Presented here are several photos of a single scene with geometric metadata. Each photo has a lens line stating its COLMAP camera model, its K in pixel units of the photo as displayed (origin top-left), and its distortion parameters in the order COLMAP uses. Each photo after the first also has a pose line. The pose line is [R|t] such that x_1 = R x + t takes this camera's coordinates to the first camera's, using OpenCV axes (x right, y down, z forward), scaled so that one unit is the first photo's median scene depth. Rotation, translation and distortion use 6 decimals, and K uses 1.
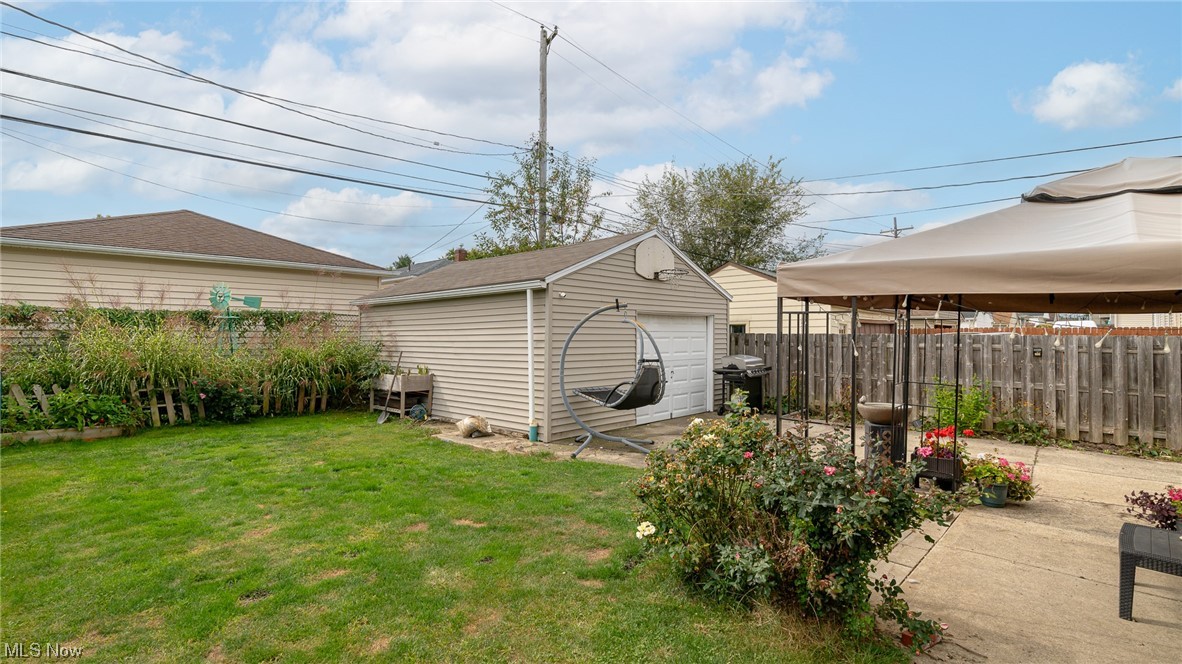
lens RADIAL K [[544.9, 0, 588.2], [0, 544.9, 328.8], [0, 0, 1]] dist [-0.000801, 0.000532]
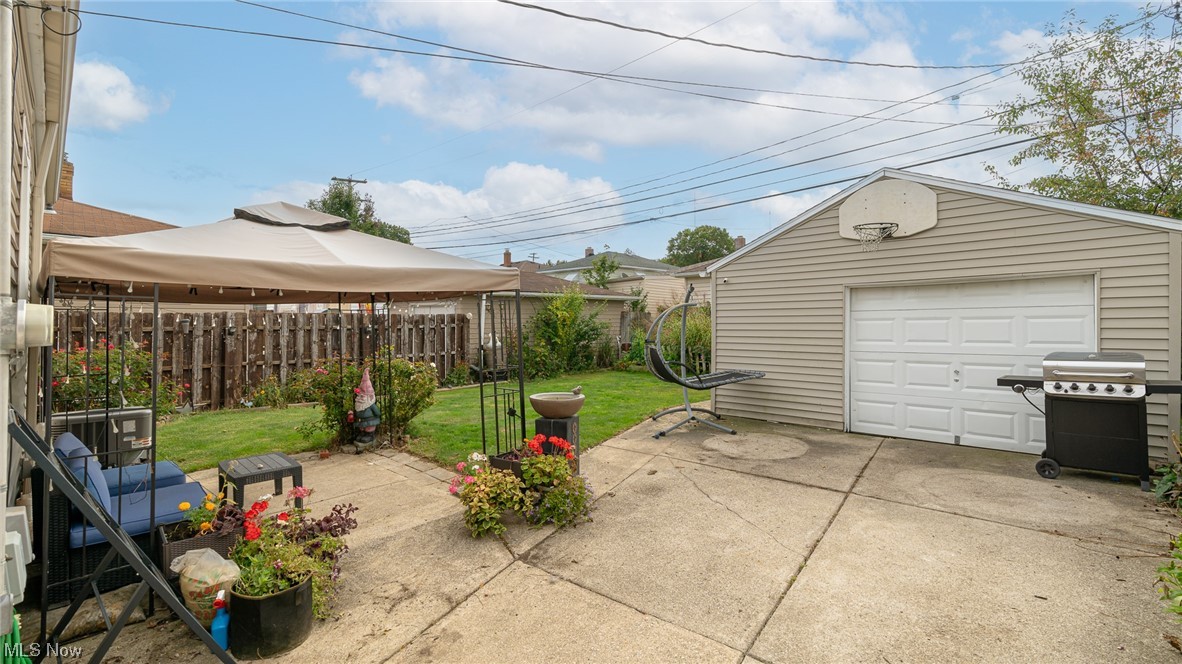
lens RADIAL K [[544.9, 0, 588.2], [0, 544.9, 328.8], [0, 0, 1]] dist [-0.000801, 0.000532]
pose [[-0.026403, 0.005520, -0.999636, 1.675677], [0.024546, 0.999687, 0.004872, 0.042427], [0.999350, -0.024409, -0.026530, 1.287426]]
